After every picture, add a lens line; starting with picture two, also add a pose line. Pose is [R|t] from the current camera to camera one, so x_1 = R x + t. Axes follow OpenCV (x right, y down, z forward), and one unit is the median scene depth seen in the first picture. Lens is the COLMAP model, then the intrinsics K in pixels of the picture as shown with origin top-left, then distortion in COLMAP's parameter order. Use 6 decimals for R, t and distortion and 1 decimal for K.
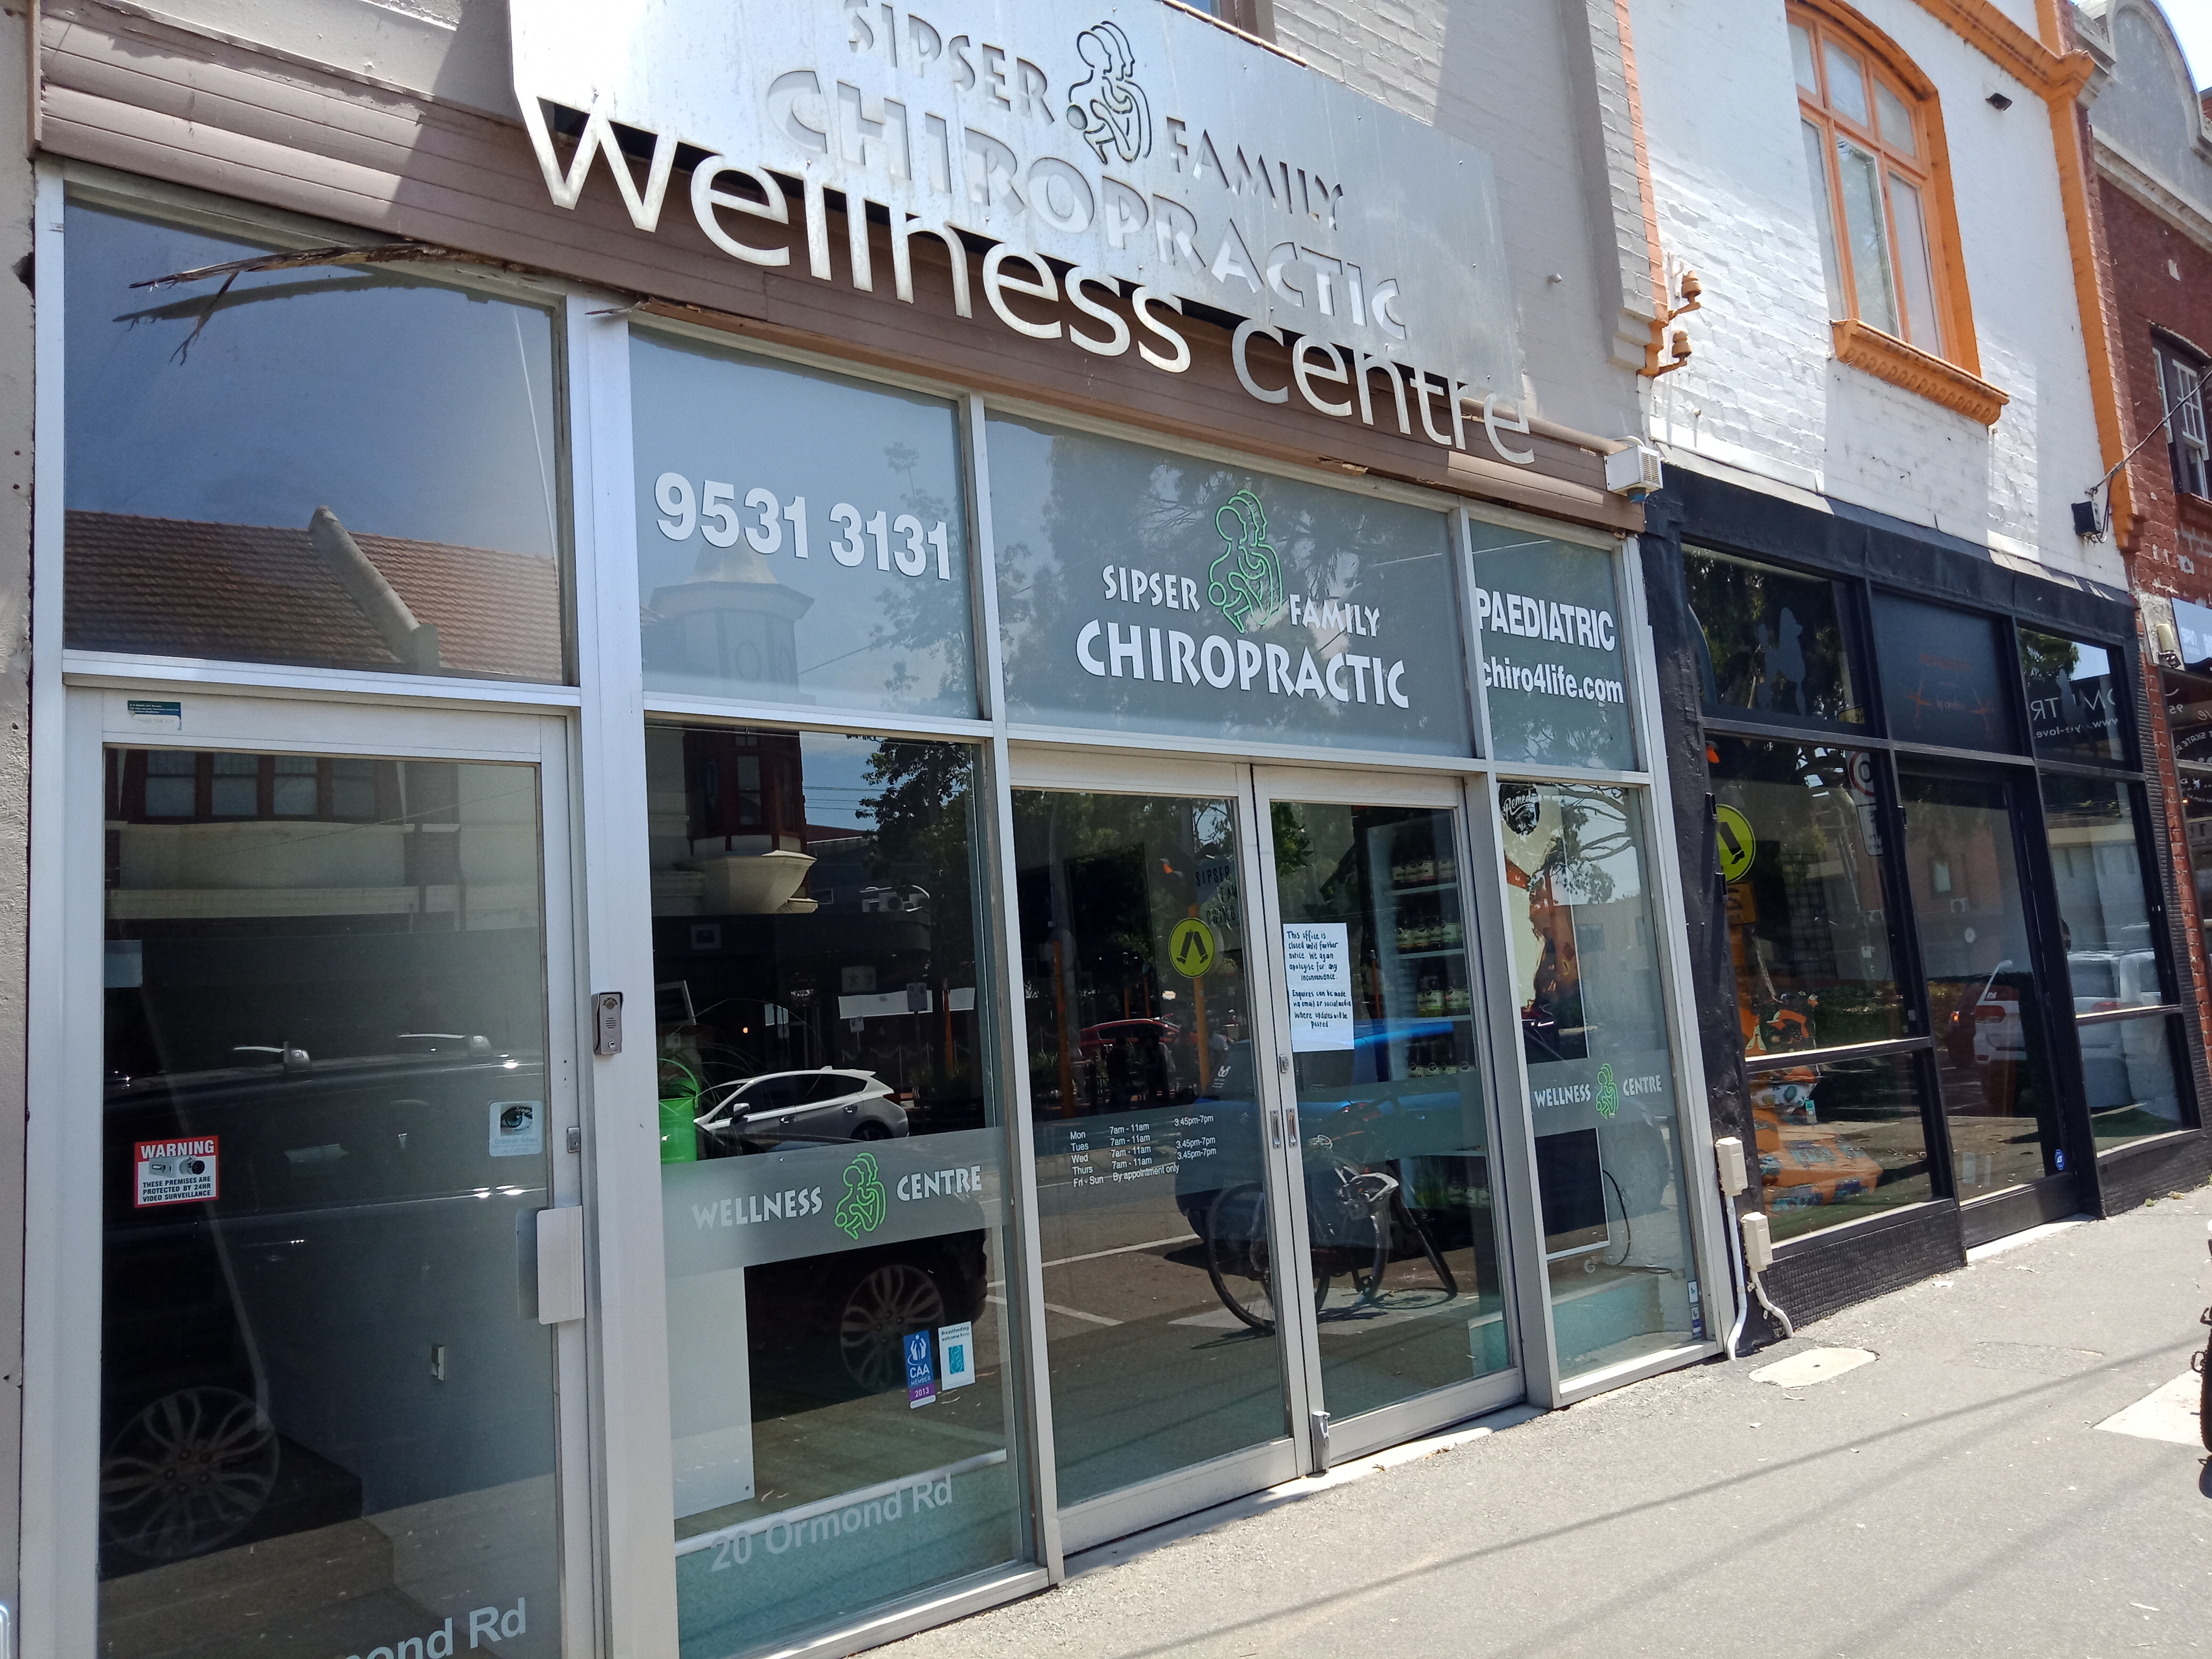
lens RADIAL K [[1650.4, 0, 1097.3], [0, 1650.4, 823.1], [0, 0, 1]] dist [0.030638, -0.020192]
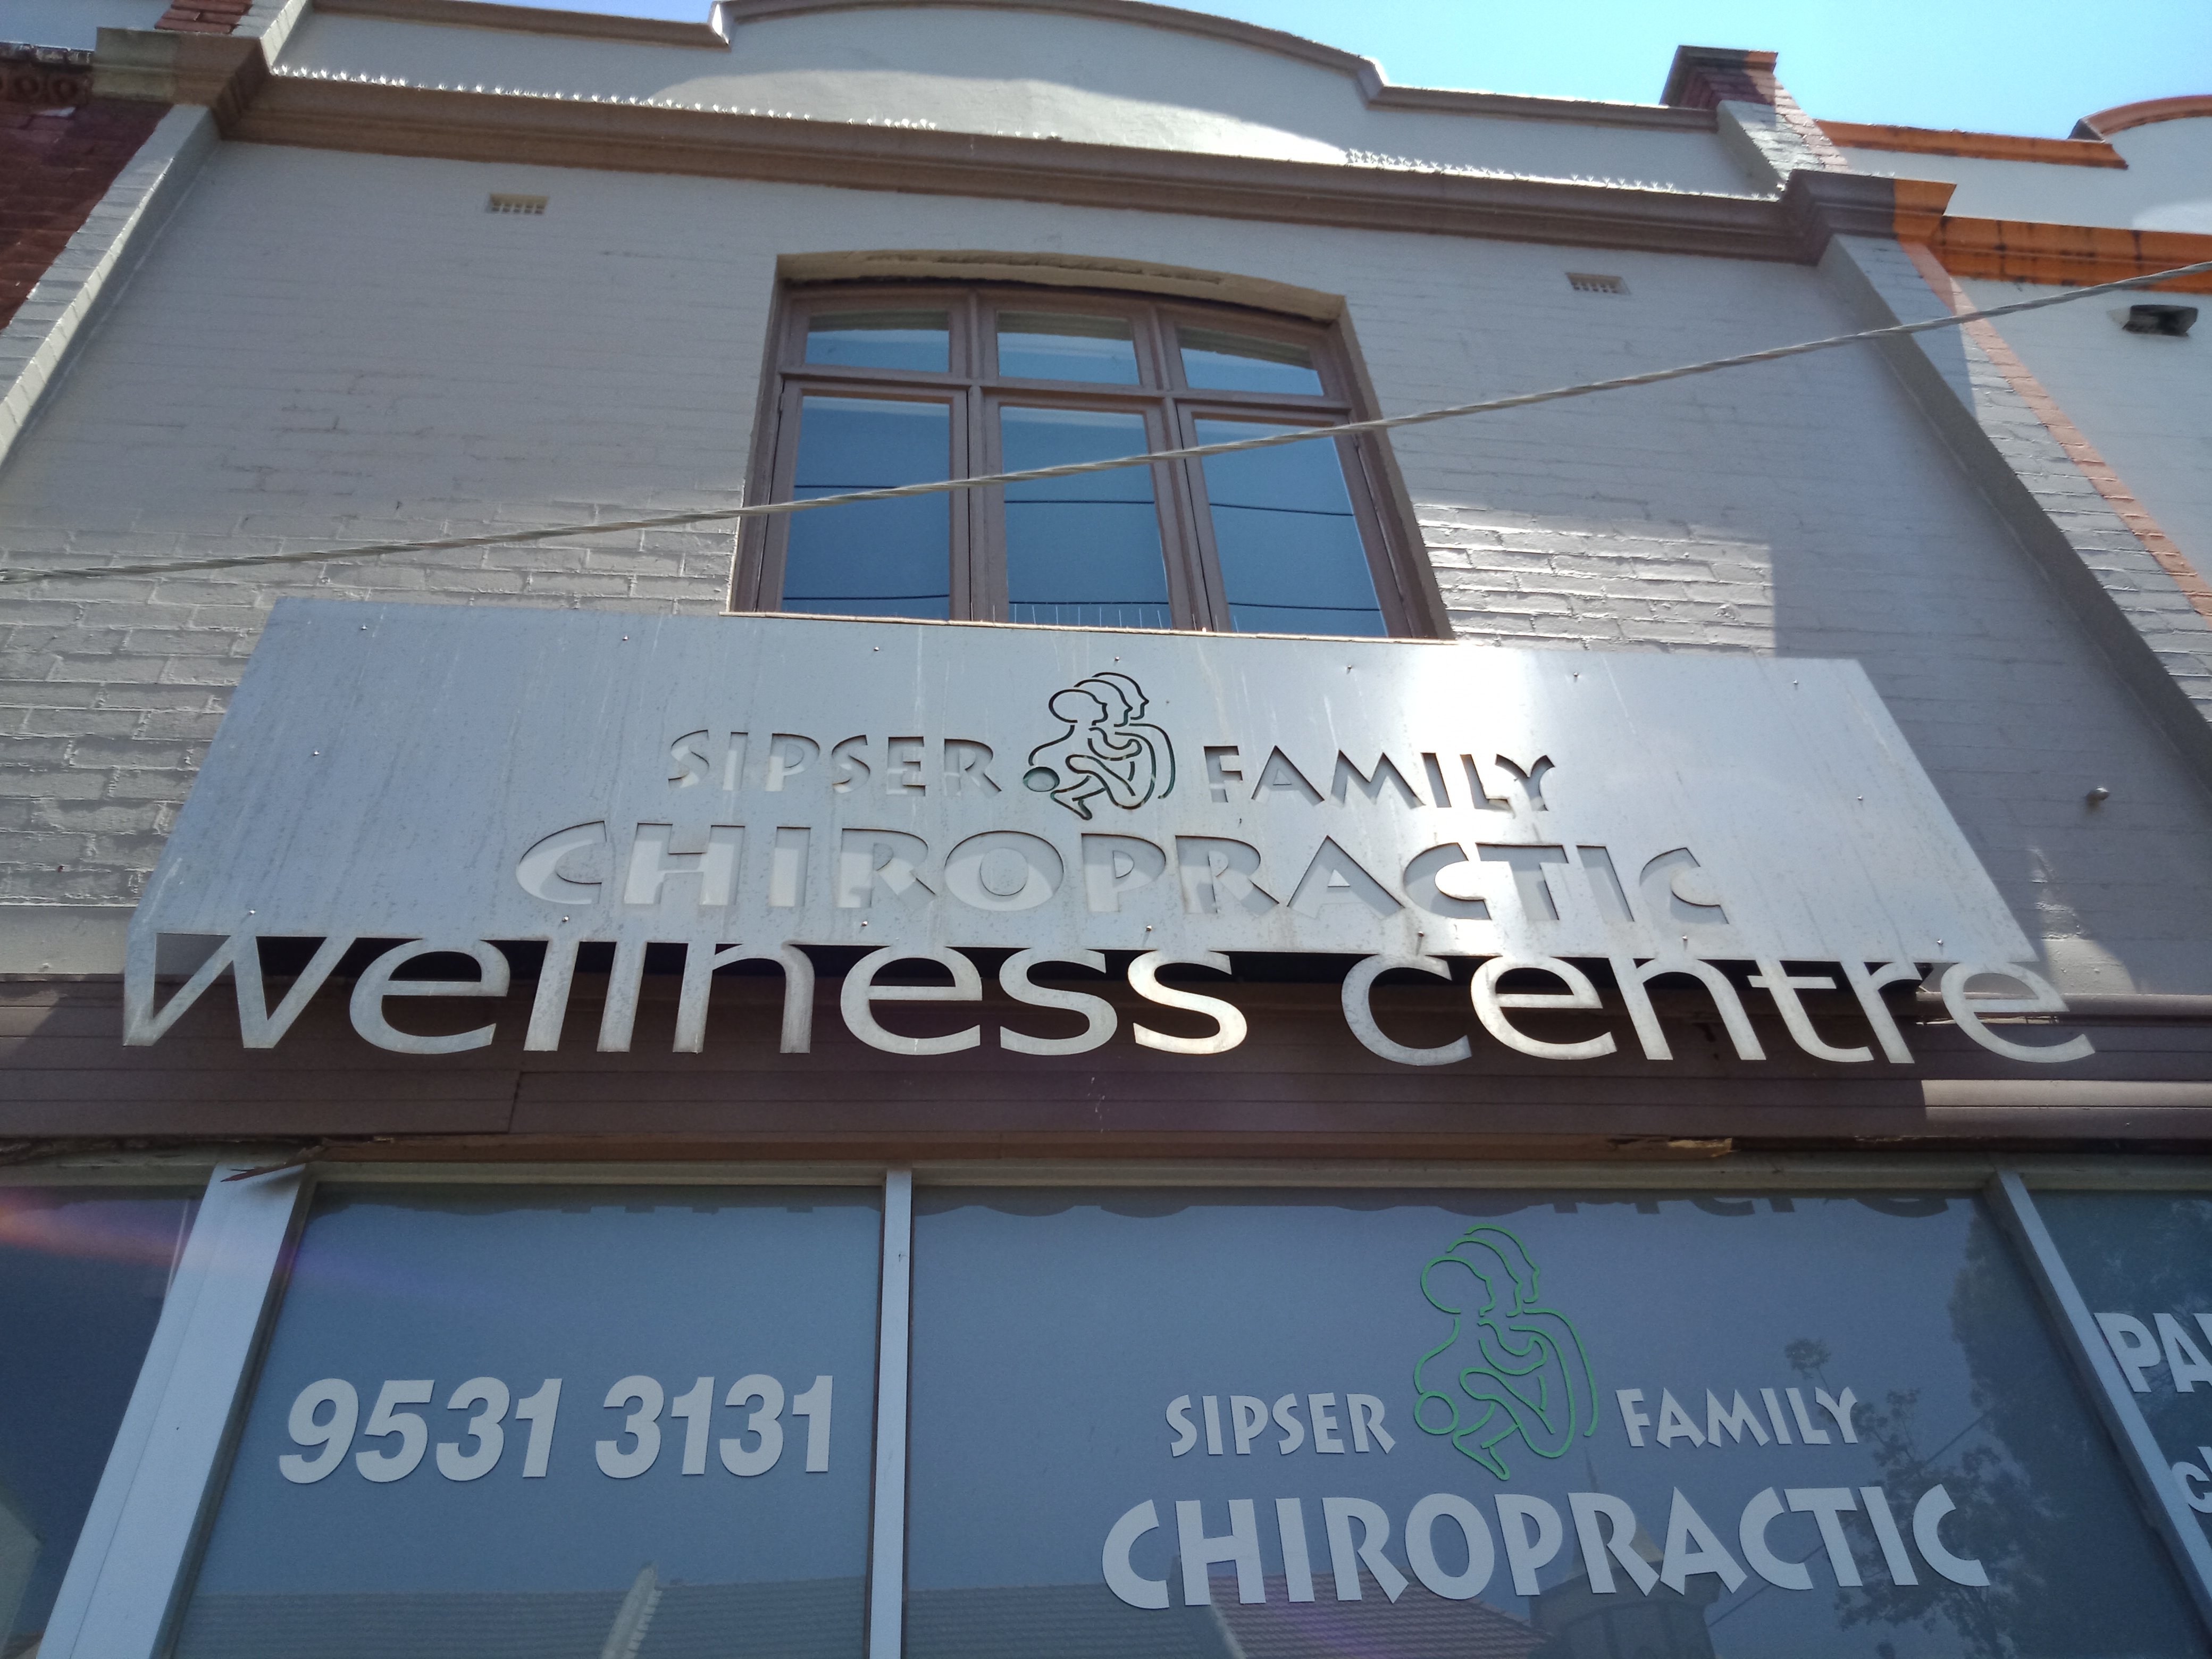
lens RADIAL K [[1650.4, 0, 1115.6], [0, 1650.4, 814.0], [0, 0, 1]] dist [0.030638, -0.020192]
pose [[0.836626, -0.359028, -0.413710, 0.302796], [0.072345, 0.821061, -0.566238, 0.002964], [0.542976, 0.443799, 0.712895, 0.489090]]
